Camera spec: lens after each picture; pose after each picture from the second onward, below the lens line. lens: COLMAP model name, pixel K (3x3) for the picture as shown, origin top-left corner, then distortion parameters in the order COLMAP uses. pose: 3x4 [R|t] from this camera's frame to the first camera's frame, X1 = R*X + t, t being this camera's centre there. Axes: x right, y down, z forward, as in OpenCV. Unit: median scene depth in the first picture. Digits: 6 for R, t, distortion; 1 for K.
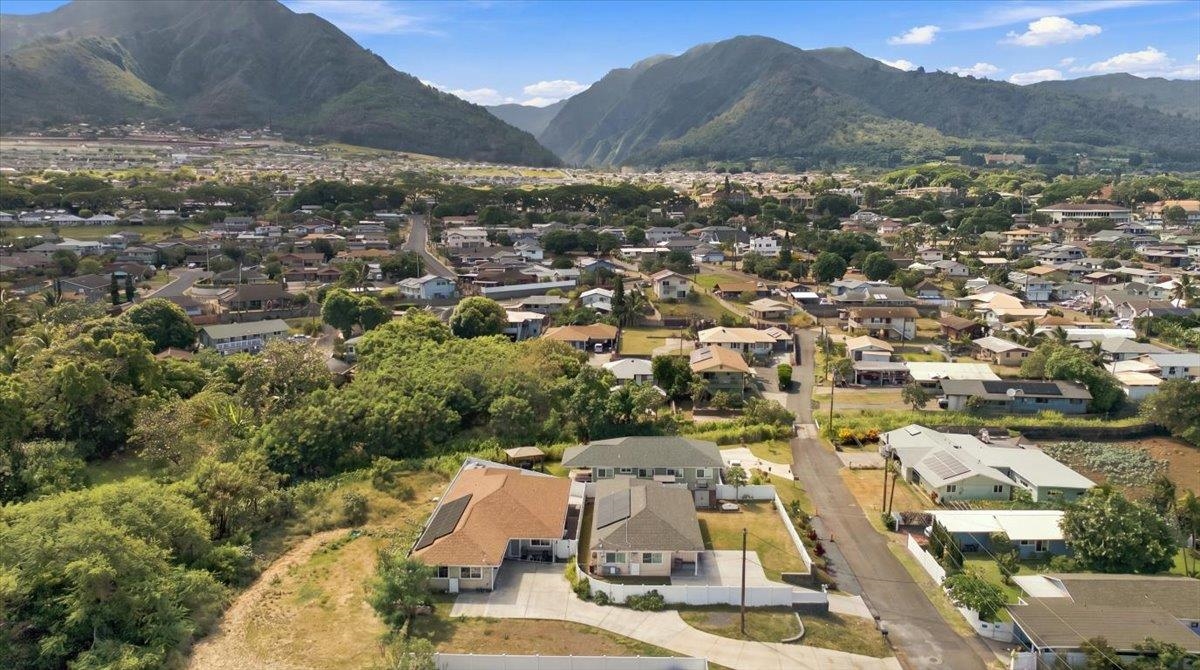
lens RADIAL K [[842.3, 0, 600.0], [0, 842.3, 335.0], [0, 0, 1]] dist [-0.014149, -0.001888]
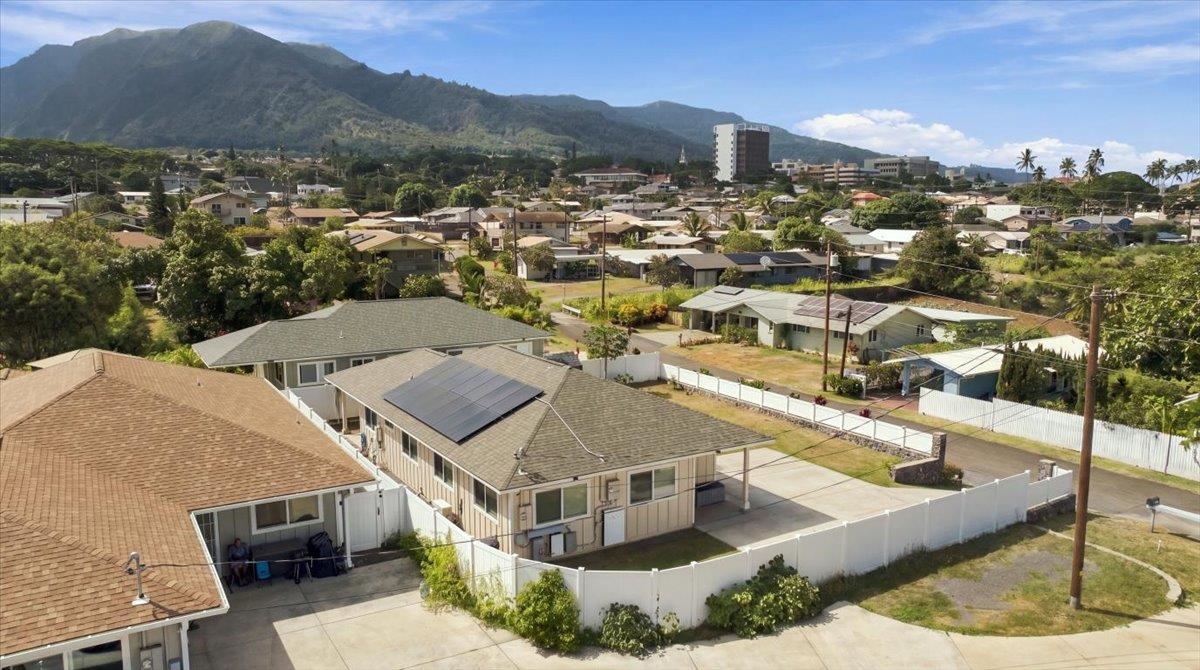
lens RADIAL K [[842.3, 0, 600.0], [0, 842.3, 335.0], [0, 0, 1]] dist [-0.014149, -0.001888]
pose [[0.834273, -0.077218, 0.545918, -0.117310], [0.082761, 0.996464, 0.014469, 0.159972], [-0.545105, 0.033110, 0.837714, 0.584673]]
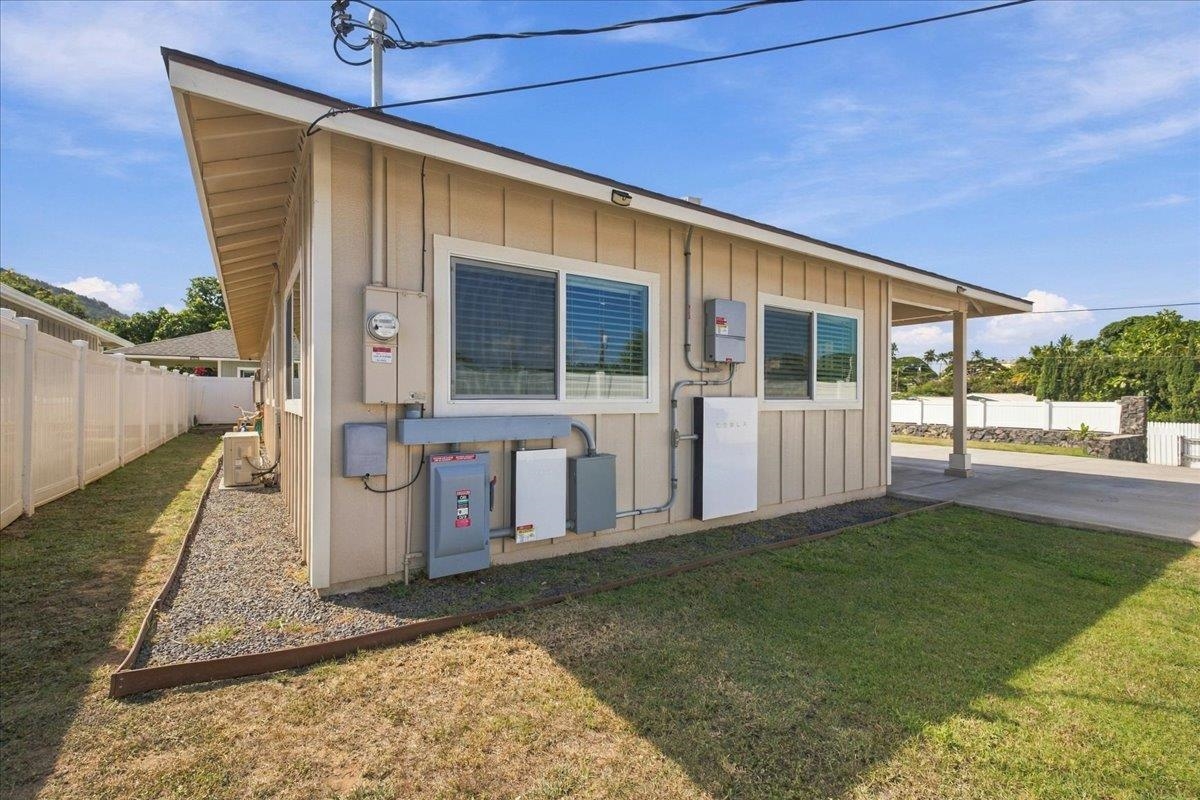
lens RADIAL K [[510.2, 0, 600.0], [0, 510.2, 400.0], [0, 0, 1]] dist [0.021951, 0.000177]
pose [[0.805815, 0.004849, 0.592147, -0.007347], [0.089414, 0.987505, -0.129764, 0.227672], [-0.585378, 0.157512, 0.795313, 0.783578]]
